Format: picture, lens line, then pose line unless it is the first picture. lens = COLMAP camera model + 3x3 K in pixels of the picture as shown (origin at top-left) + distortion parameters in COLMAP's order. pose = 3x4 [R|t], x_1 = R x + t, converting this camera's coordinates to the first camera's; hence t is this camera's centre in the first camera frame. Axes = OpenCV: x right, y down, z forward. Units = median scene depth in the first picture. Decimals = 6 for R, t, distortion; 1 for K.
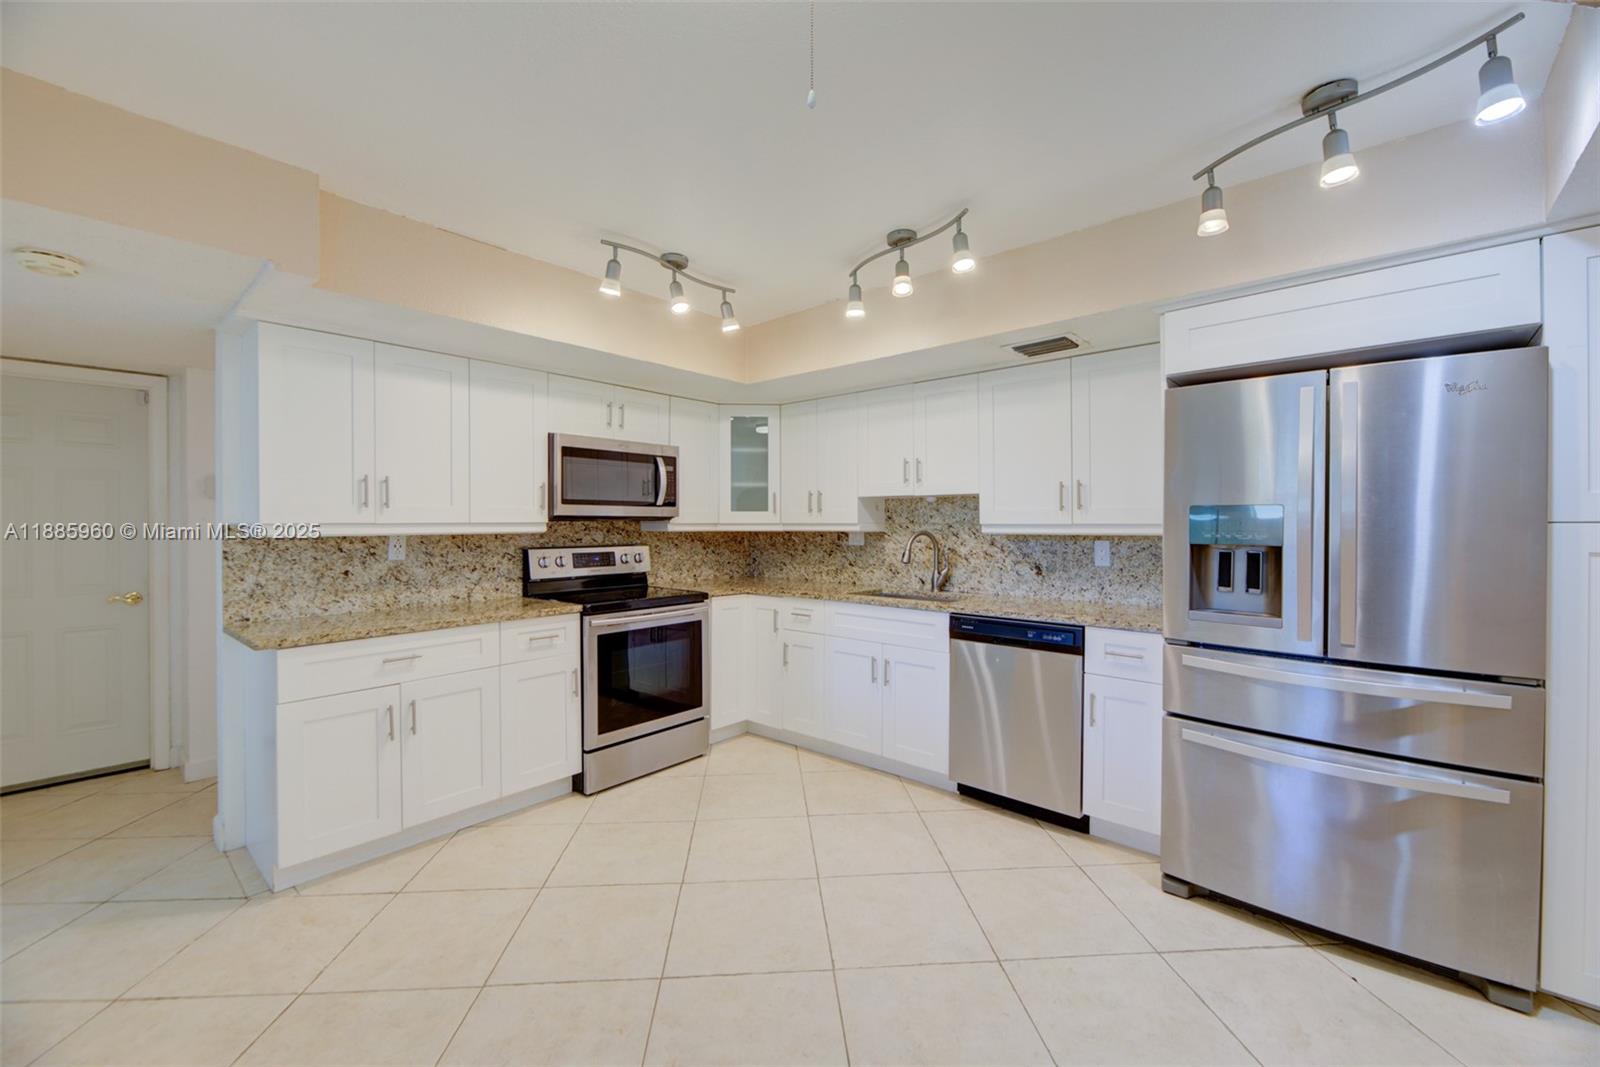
lens RADIAL K [[649.2, 0, 794.4], [0, 649.2, 526.9], [0, 0, 1]] dist [-0.005385, -0.001602]
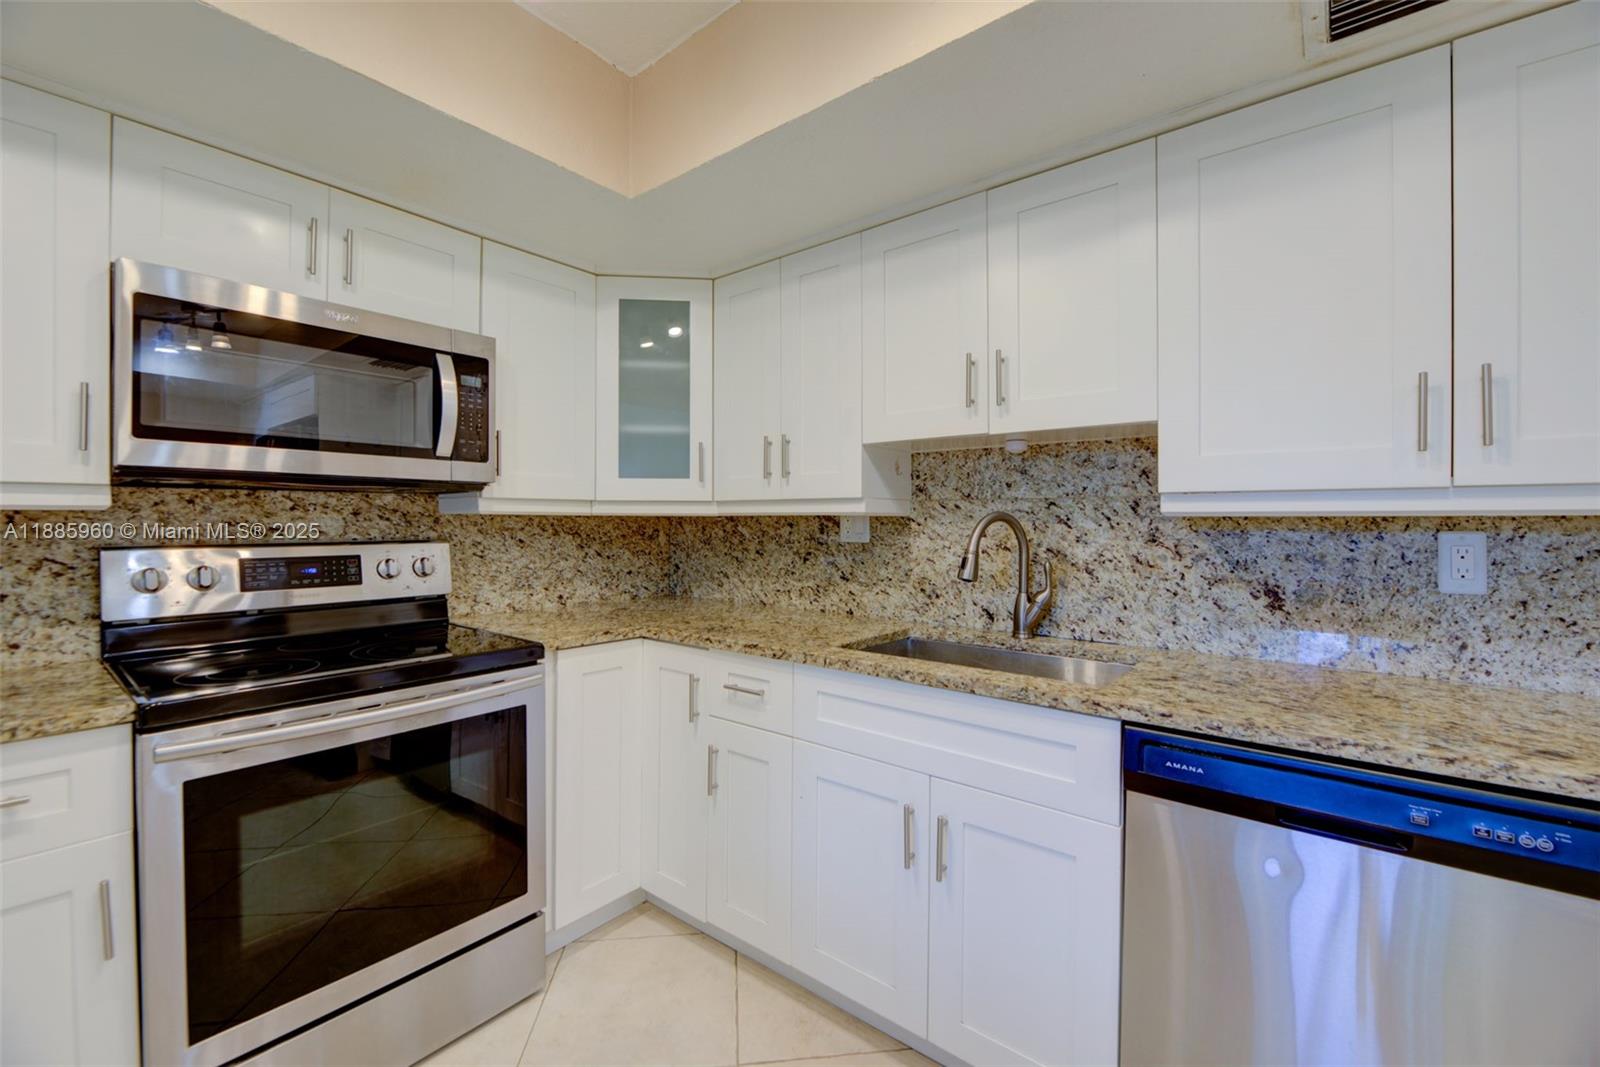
lens RADIAL K [[663.0, 0, 798.7], [0, 663.0, 520.4], [0, 0, 1]] dist [-0.010813, -0.000552]
pose [[0.998920, 0.002952, 0.046368, 0.028025], [-0.002713, 0.999983, -0.005202, 0.015463], [-0.046382, 0.005071, 0.998911, 0.532621]]
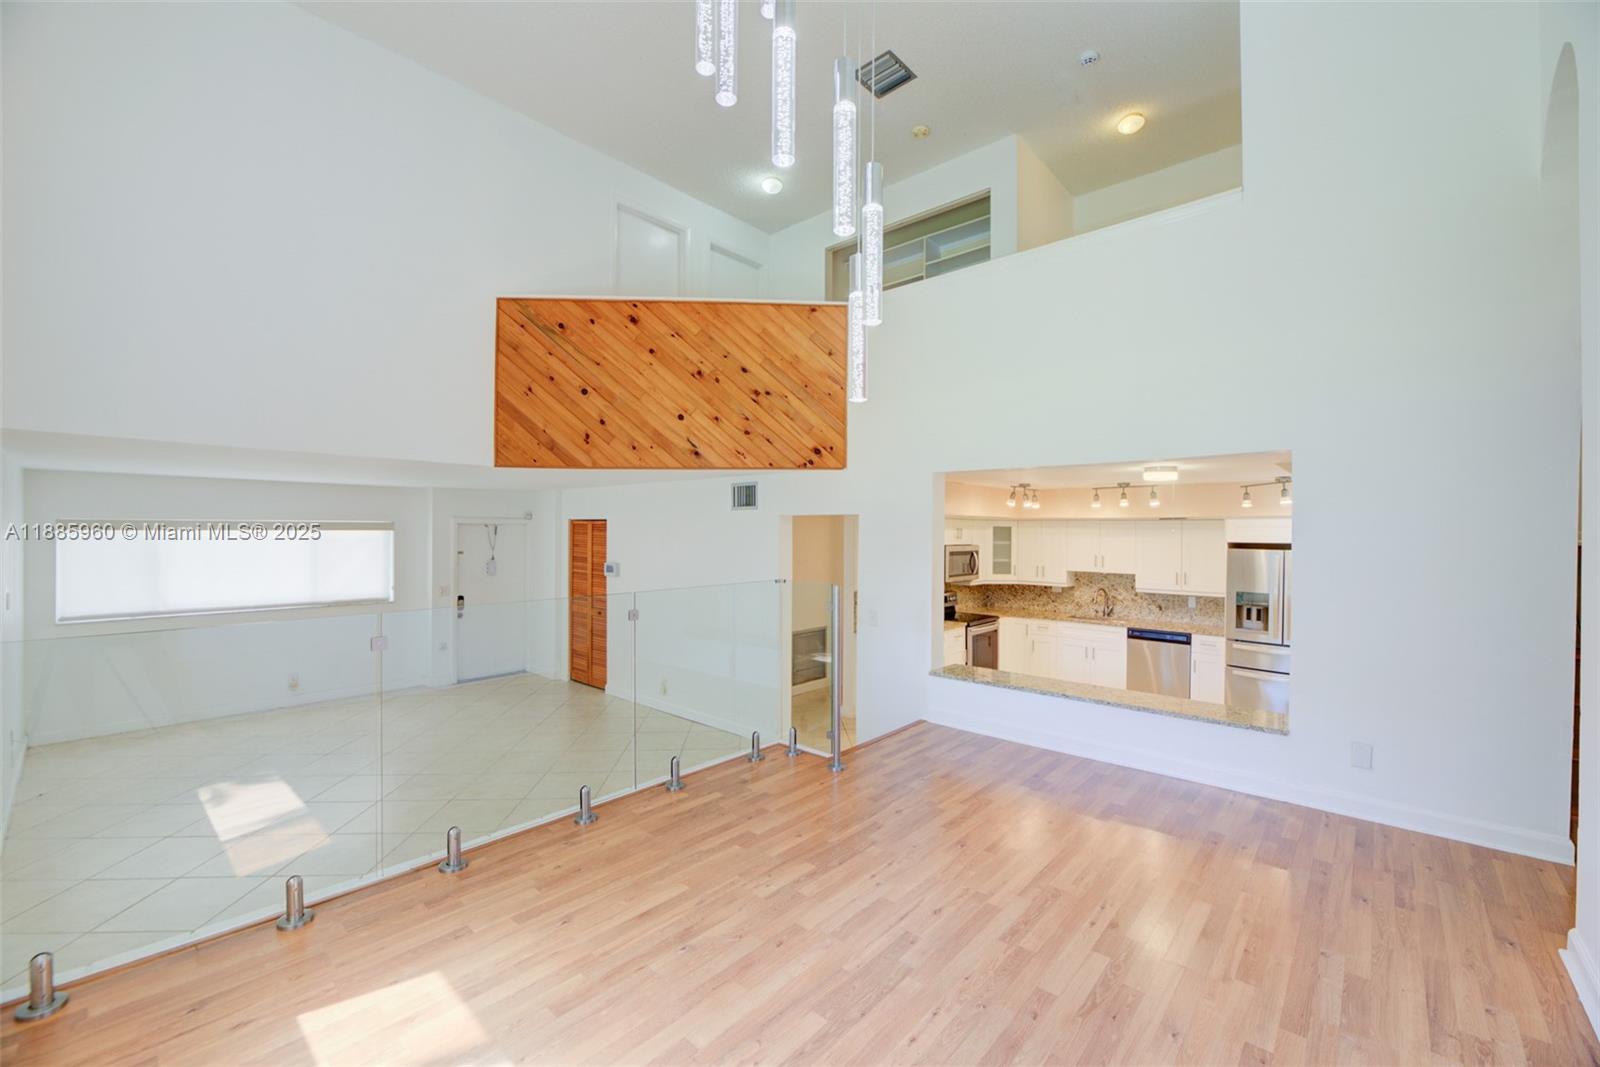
lens RADIAL K [[649.2, 0, 793.0], [0, 649.2, 532.5], [0, 0, 1]] dist [-0.005385, -0.001602]
pose [[0.999963, 0.008304, -0.002135, -0.820465], [-0.008308, 0.999964, -0.001716, -0.166533], [0.002120, 0.001734, 0.999996, -1.136644]]
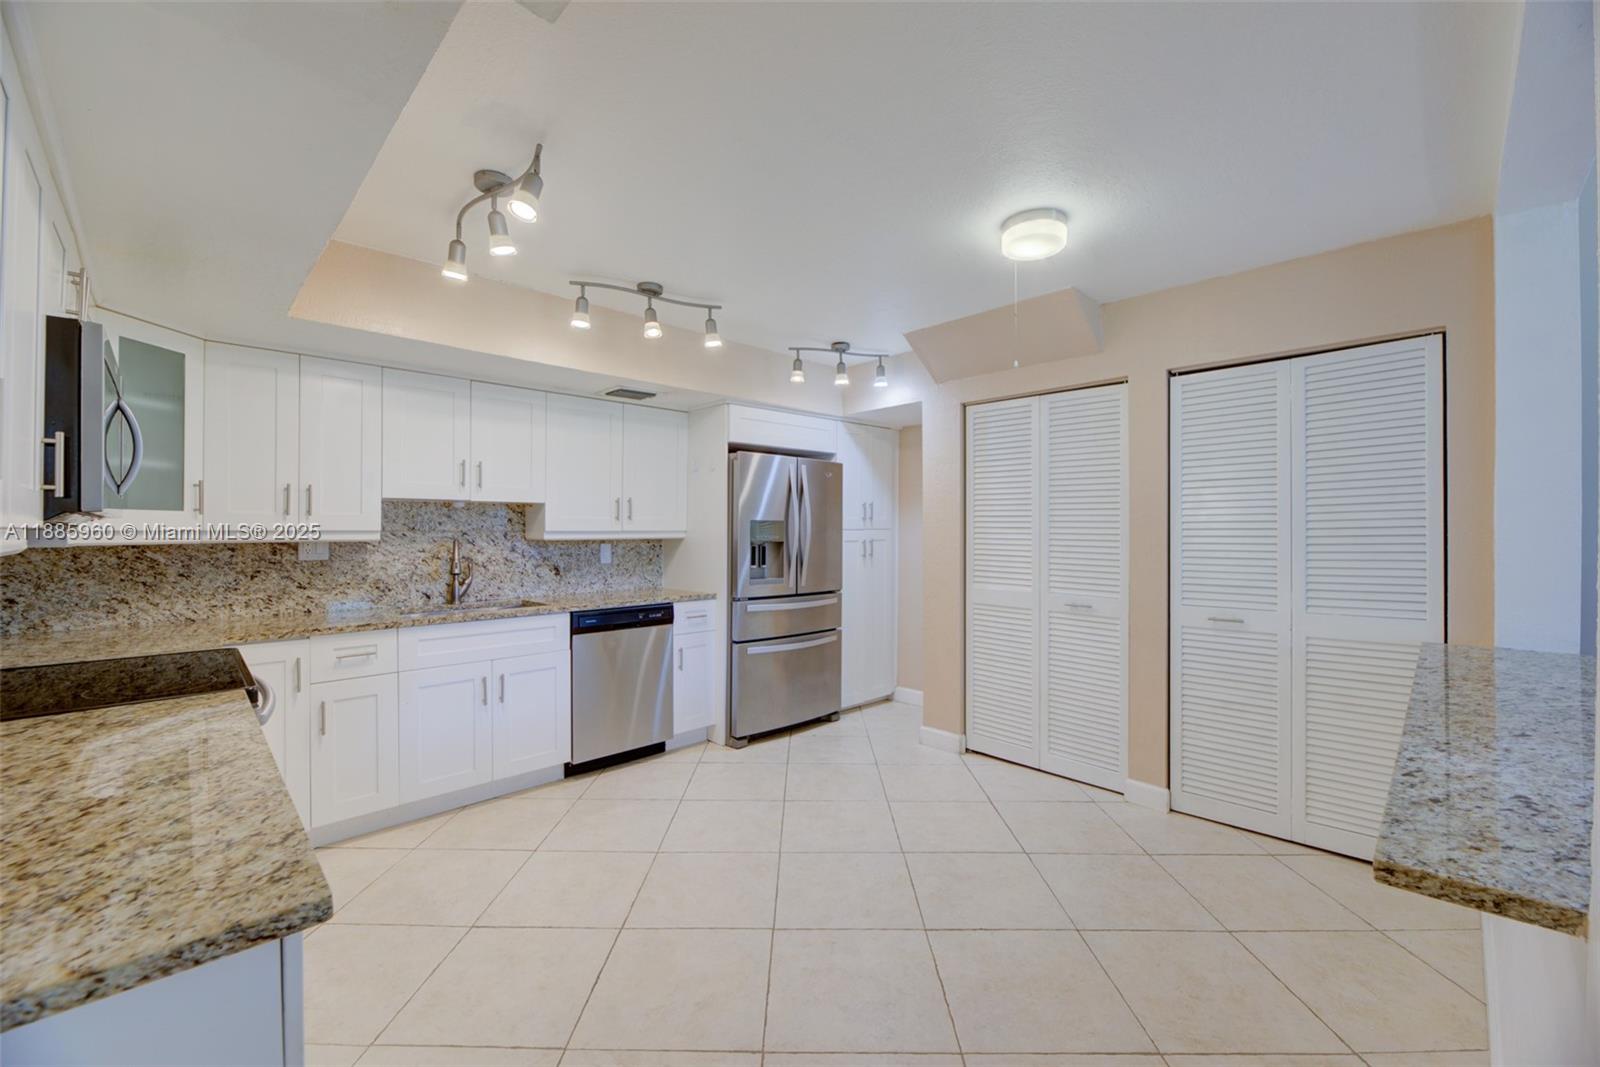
lens RADIAL K [[649.2, 0, 810.8], [0, 649.2, 531.8], [0, 0, 1]] dist [-0.005385, -0.001602]
pose [[0.060161, -0.002588, 0.998185, -0.708041], [0.006113, 0.999979, 0.002225, -0.002702], [-0.998170, 0.005968, 0.060176, 0.452787]]
